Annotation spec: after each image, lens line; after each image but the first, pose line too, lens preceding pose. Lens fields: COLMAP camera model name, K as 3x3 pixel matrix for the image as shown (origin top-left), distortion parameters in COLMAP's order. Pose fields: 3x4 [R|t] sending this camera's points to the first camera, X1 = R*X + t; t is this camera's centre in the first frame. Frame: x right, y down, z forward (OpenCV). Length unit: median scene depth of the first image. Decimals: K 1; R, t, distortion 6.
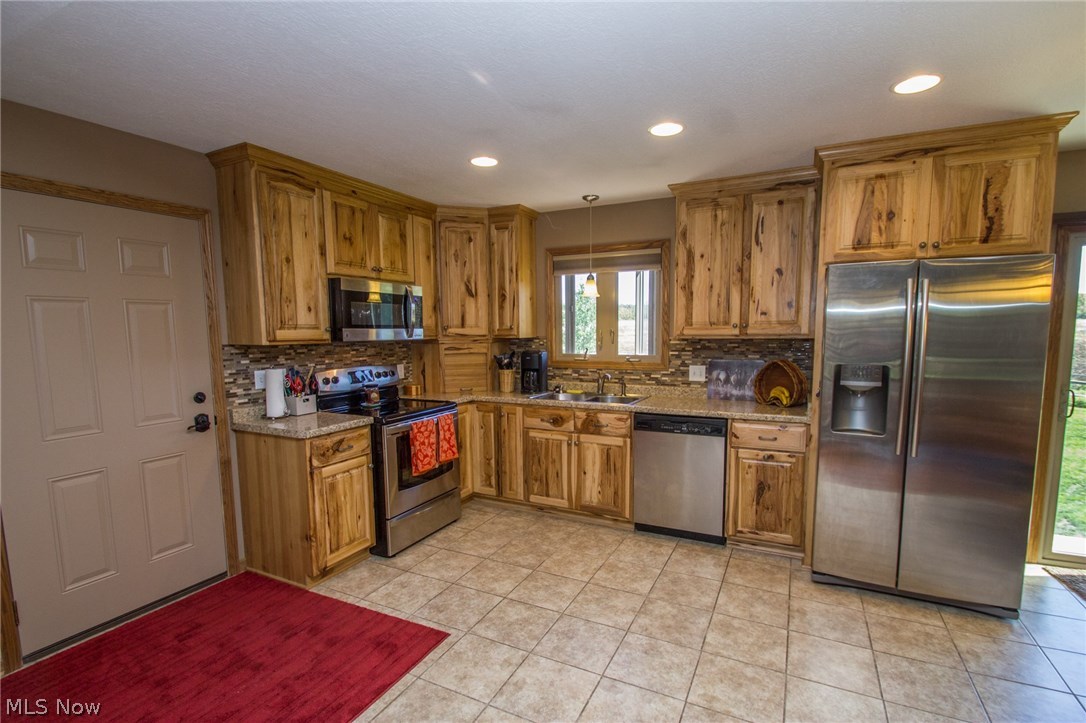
lens RADIAL K [[512.7, 0, 550.9], [0, 512.7, 385.9], [0, 0, 1]] dist [0.008780, -0.012948]
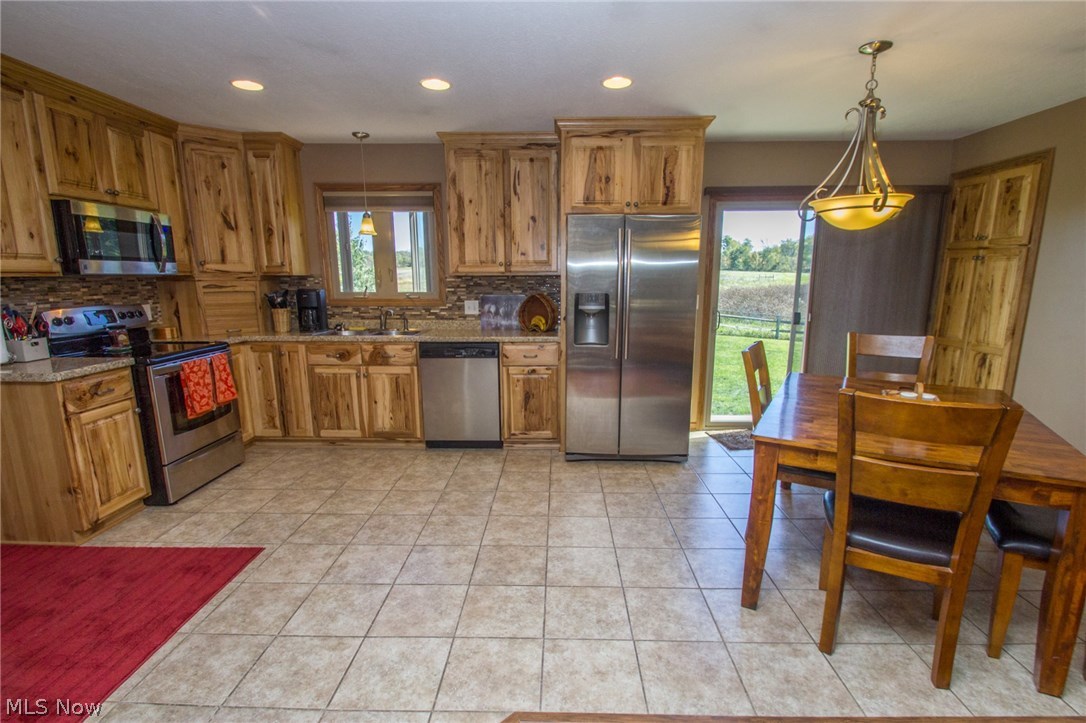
lens RADIAL K [[512.7, 0, 550.9], [0, 512.7, 385.9], [0, 0, 1]] dist [0.008780, -0.012948]
pose [[0.905642, -0.081389, 0.416160, -0.054241], [0.039301, 0.993294, 0.108734, 0.038975], [-0.422218, -0.082119, 0.902767, -0.144547]]
